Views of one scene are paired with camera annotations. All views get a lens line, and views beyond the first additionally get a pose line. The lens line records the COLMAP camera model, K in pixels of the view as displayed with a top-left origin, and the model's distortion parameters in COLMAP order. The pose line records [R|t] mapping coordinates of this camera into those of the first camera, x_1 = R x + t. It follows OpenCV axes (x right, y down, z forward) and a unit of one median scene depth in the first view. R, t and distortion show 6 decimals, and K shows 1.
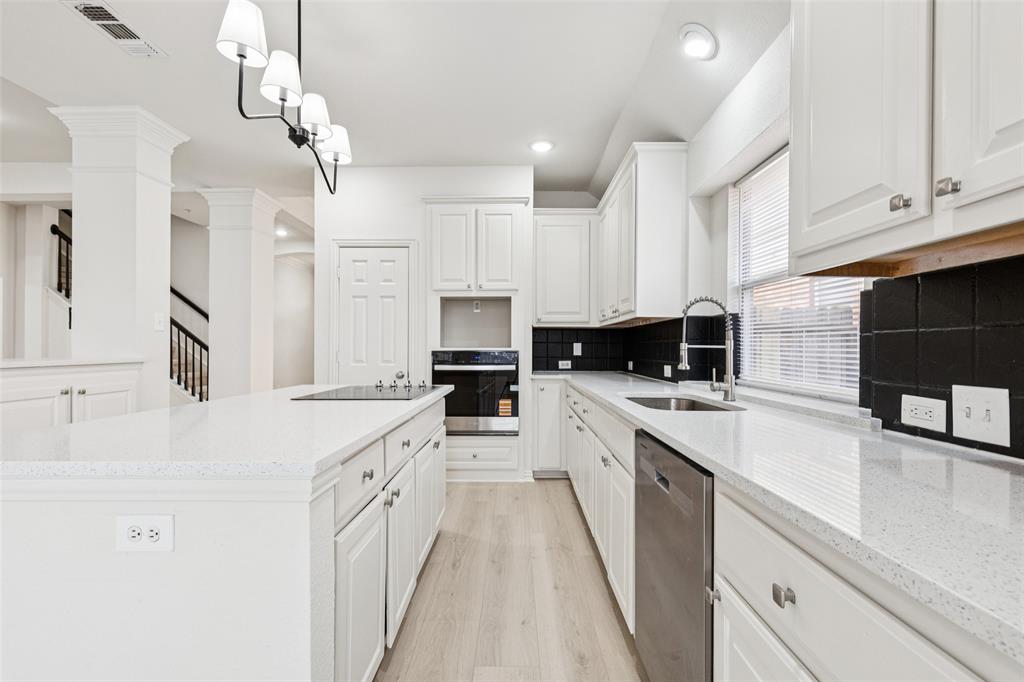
lens RADIAL K [[461.4, 0, 508.5], [0, 461.4, 343.9], [0, 0, 1]] dist [0.011258, -0.000425]
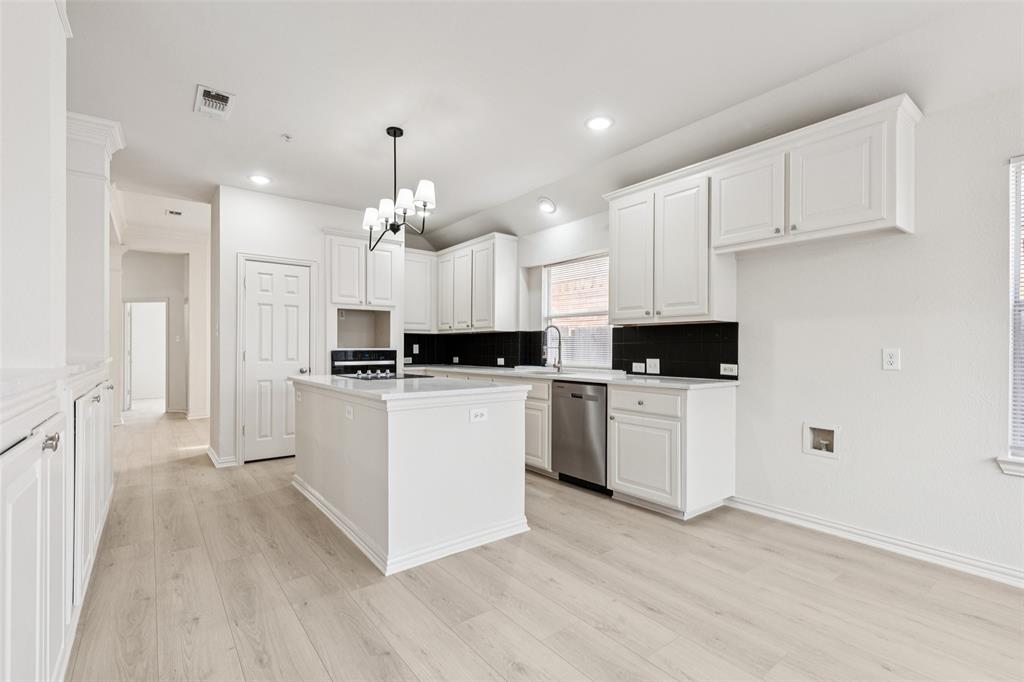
lens RADIAL K [[461.4, 0, 515.1], [0, 461.4, 347.1], [0, 0, 1]] dist [0.011258, -0.000425]
pose [[0.777941, 0.001477, 0.628336, -0.577751], [-0.005965, 0.999970, 0.005035, -0.003893], [-0.628309, -0.007665, 0.777926, -0.315081]]
